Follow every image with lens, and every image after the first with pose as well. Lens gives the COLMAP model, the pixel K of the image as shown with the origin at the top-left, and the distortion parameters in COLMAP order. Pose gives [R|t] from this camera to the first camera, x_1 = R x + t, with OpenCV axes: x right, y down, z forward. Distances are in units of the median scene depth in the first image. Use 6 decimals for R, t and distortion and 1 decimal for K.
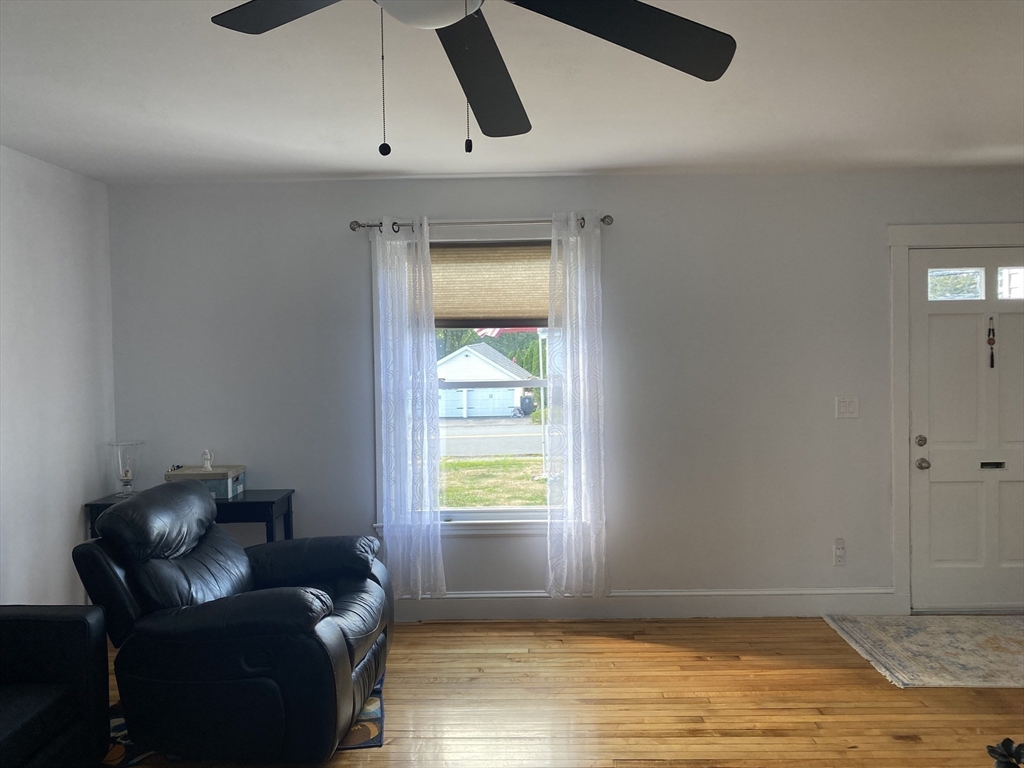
lens RADIAL K [[778.2, 0, 512.1], [0, 778.2, 379.8], [0, 0, 1]] dist [0.017213, 0.006304]
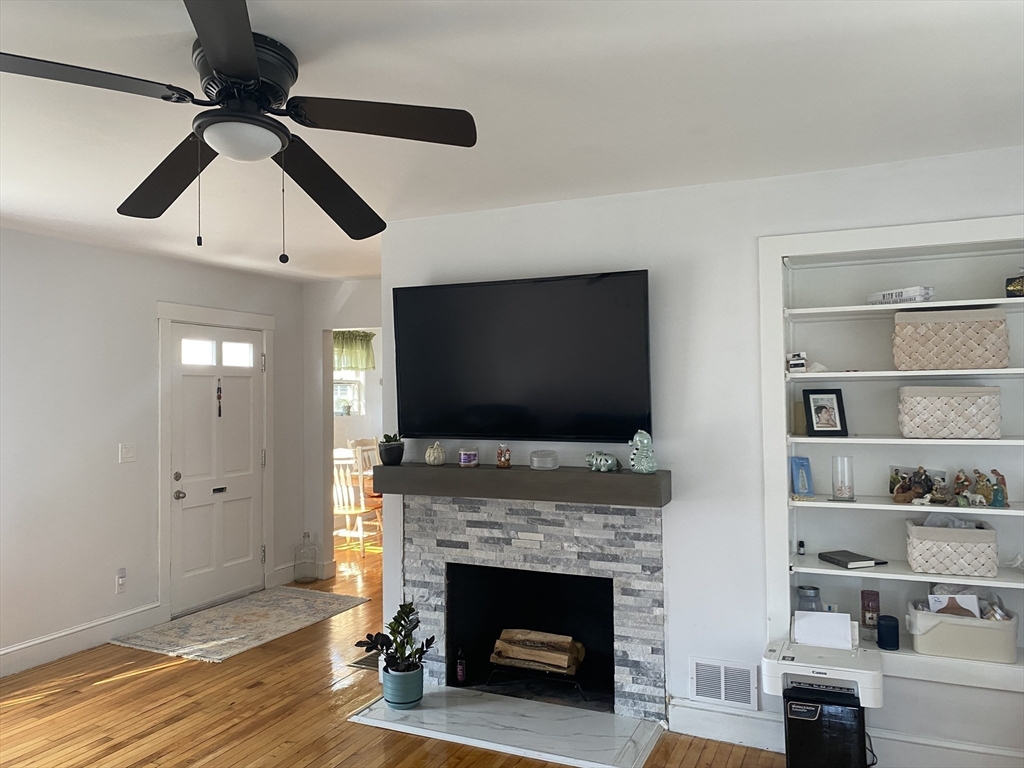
lens RADIAL K [[778.2, 0, 513.3], [0, 778.2, 386.2], [0, 0, 1]] dist [0.017213, 0.006304]
pose [[0.396848, 0.026283, 0.917508, -0.471817], [0.028178, 0.998770, -0.040799, 0.001018], [-0.917452, 0.042045, 0.395619, 0.017260]]
